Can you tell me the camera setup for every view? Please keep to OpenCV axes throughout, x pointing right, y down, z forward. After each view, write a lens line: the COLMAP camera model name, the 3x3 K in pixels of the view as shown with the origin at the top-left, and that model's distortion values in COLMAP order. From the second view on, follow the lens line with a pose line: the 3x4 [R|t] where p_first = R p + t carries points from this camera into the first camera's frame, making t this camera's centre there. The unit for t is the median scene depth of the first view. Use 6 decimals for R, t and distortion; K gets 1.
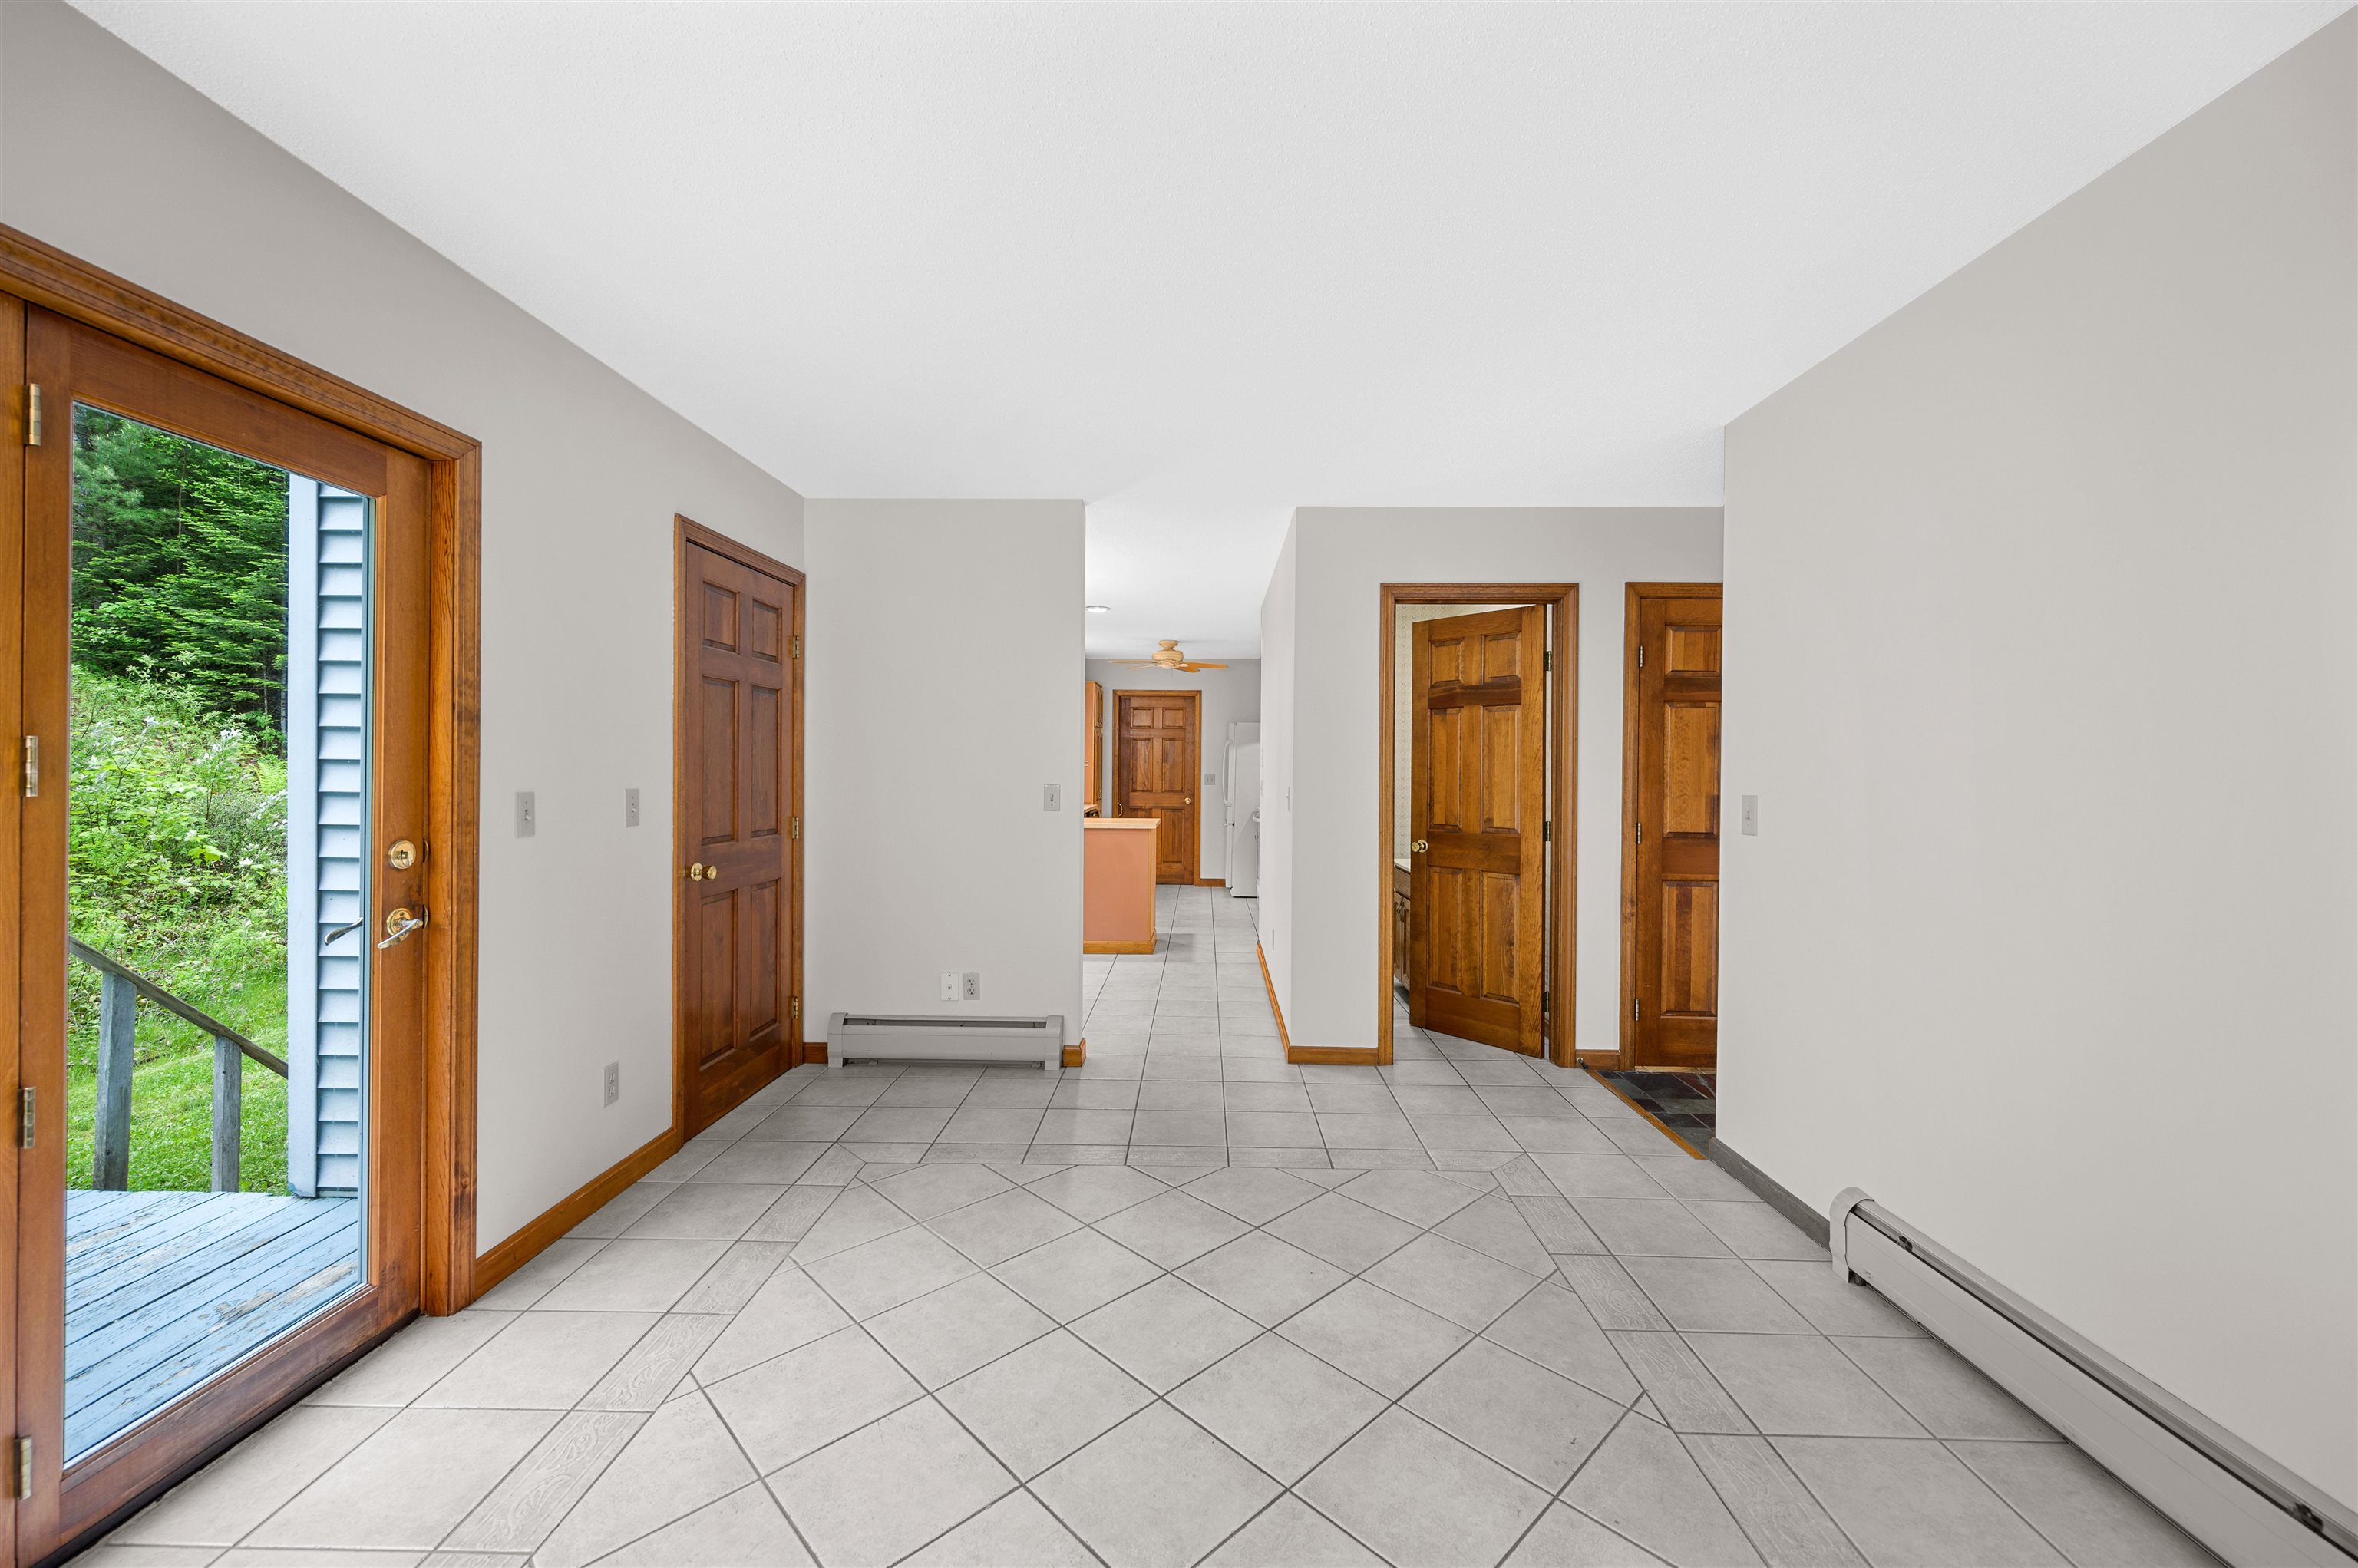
lens RADIAL K [[939.3, 0, 1173.8], [0, 939.3, 770.0], [0, 0, 1]] dist [-0.000209, -0.000120]
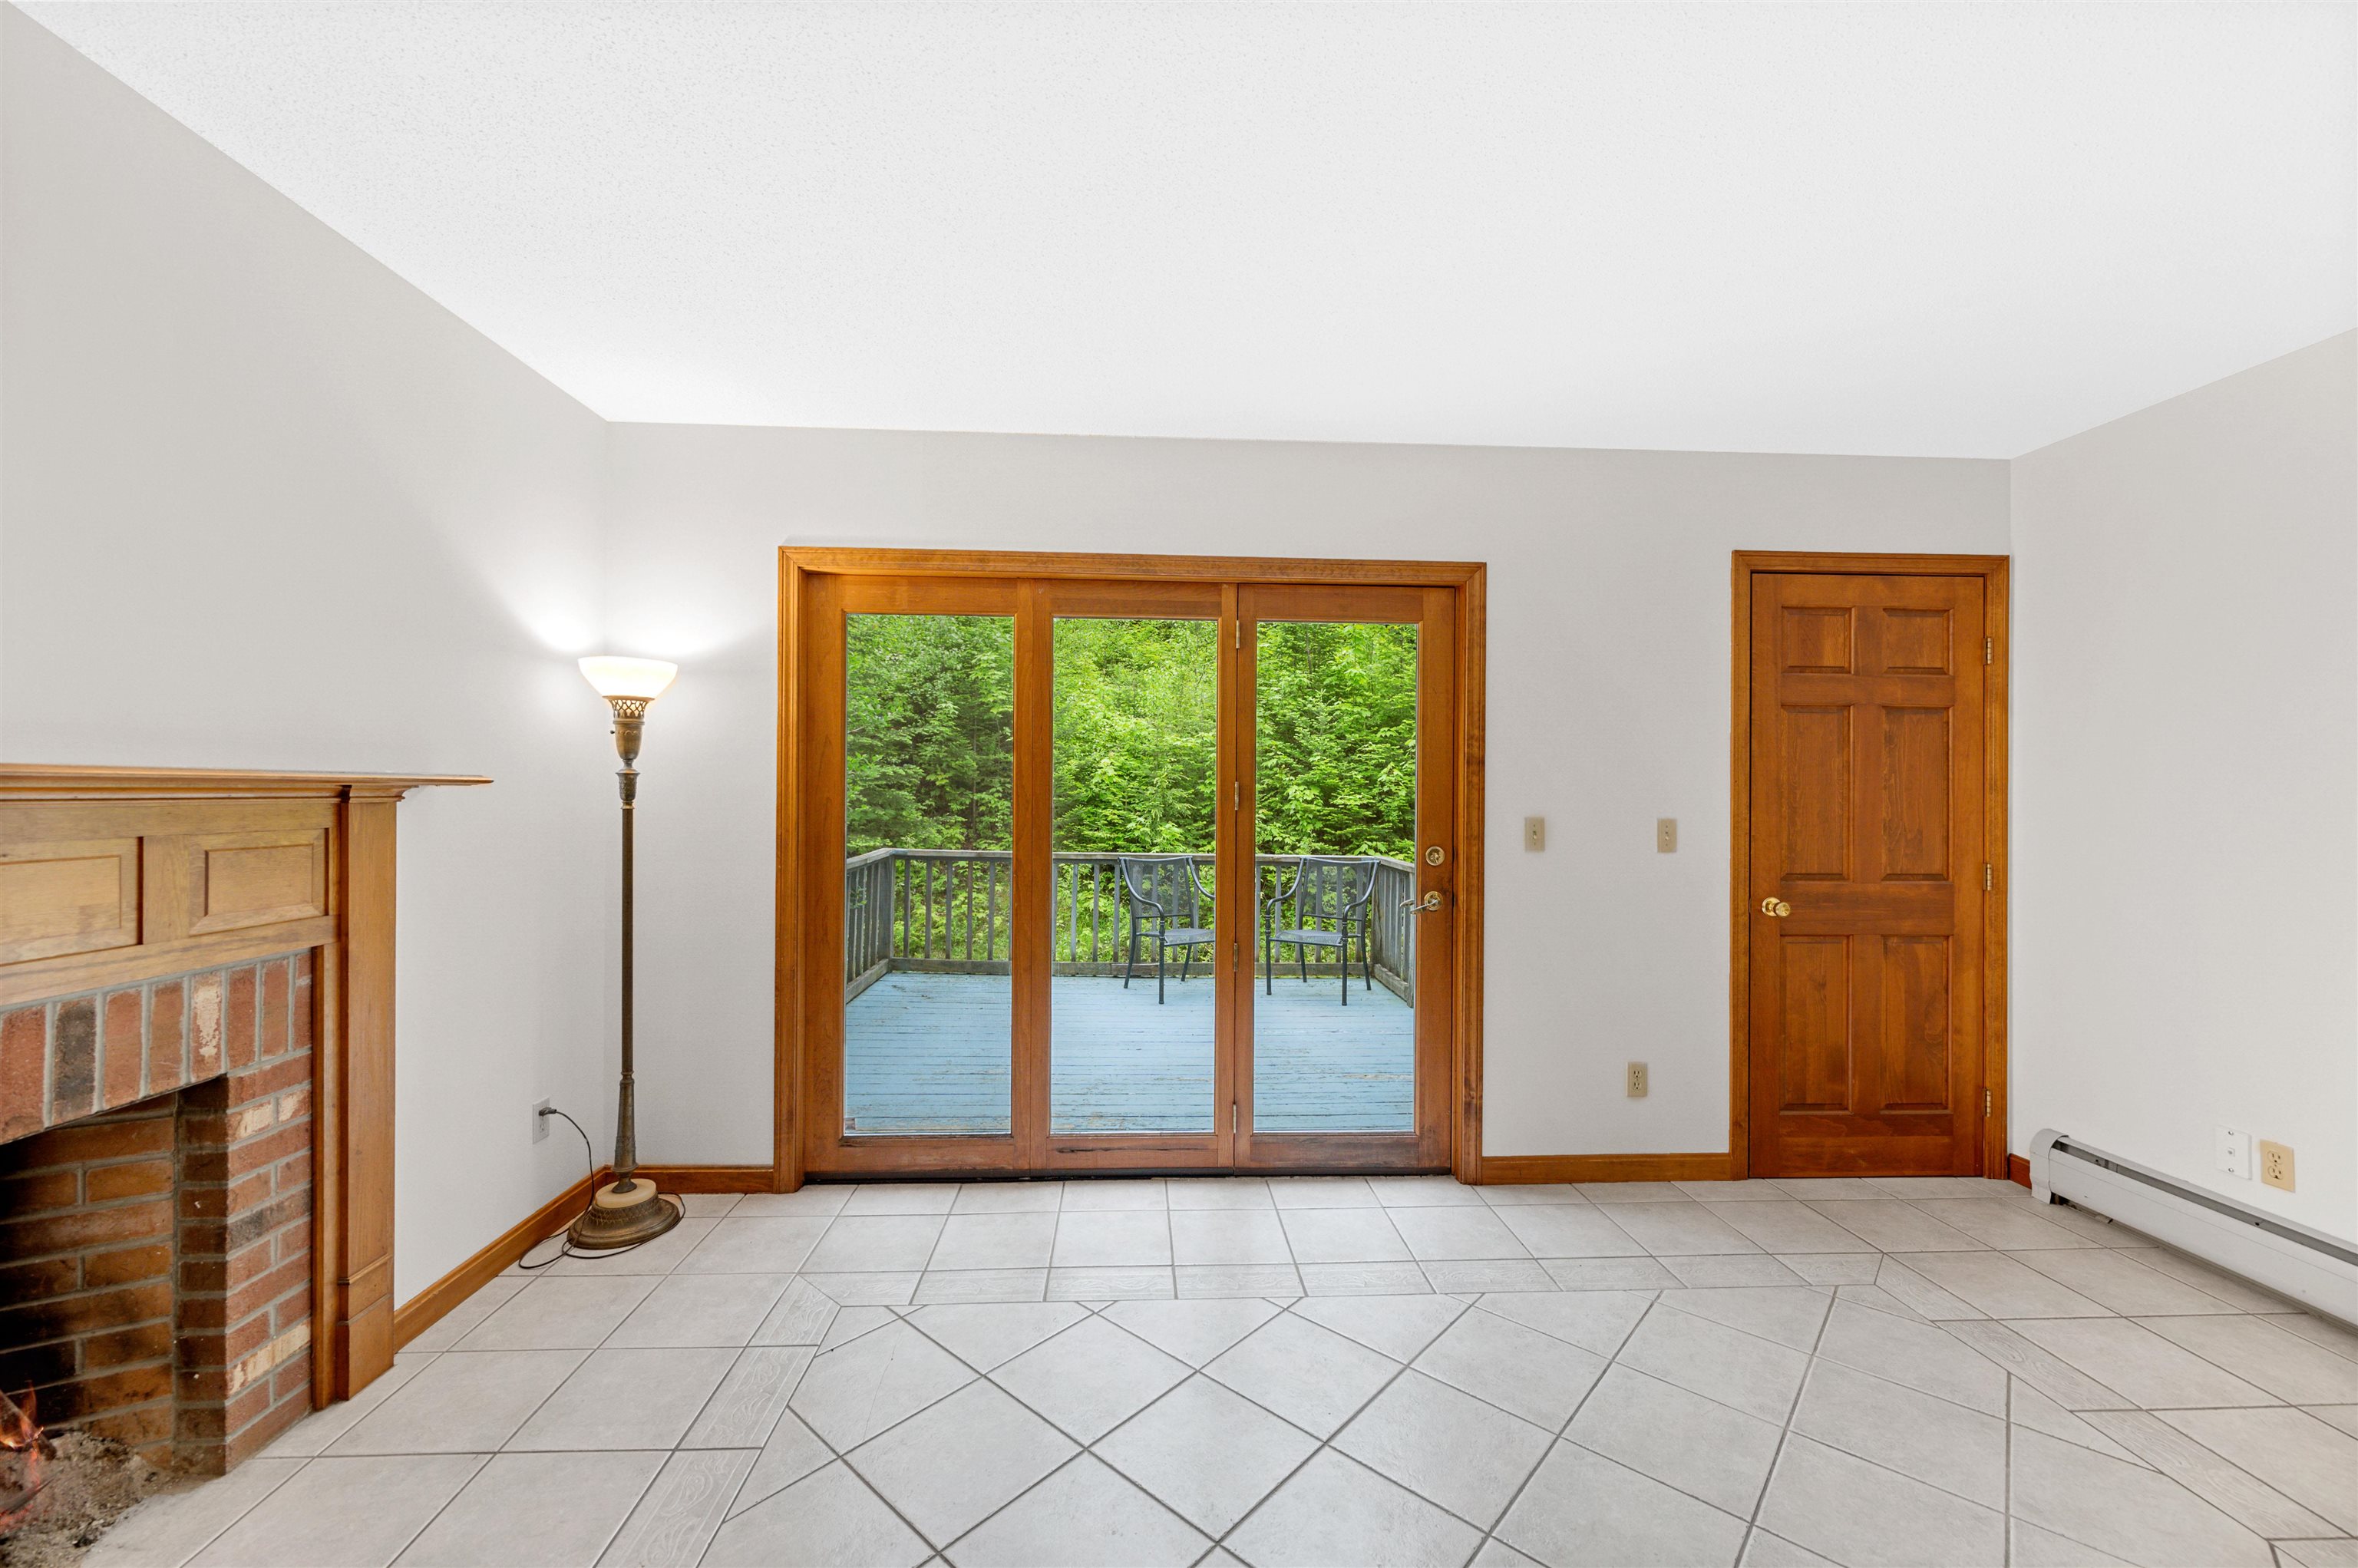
lens RADIAL K [[920.1, 0, 1179.0], [0, 920.1, 784.0], [0, 0, 1]] dist [0.000809, 0.000021]
pose [[0.086289, -0.014374, -0.996166, 0.492825], [-0.009219, 0.999842, -0.015225, 0.001575], [0.996227, 0.010498, 0.086143, 0.376818]]
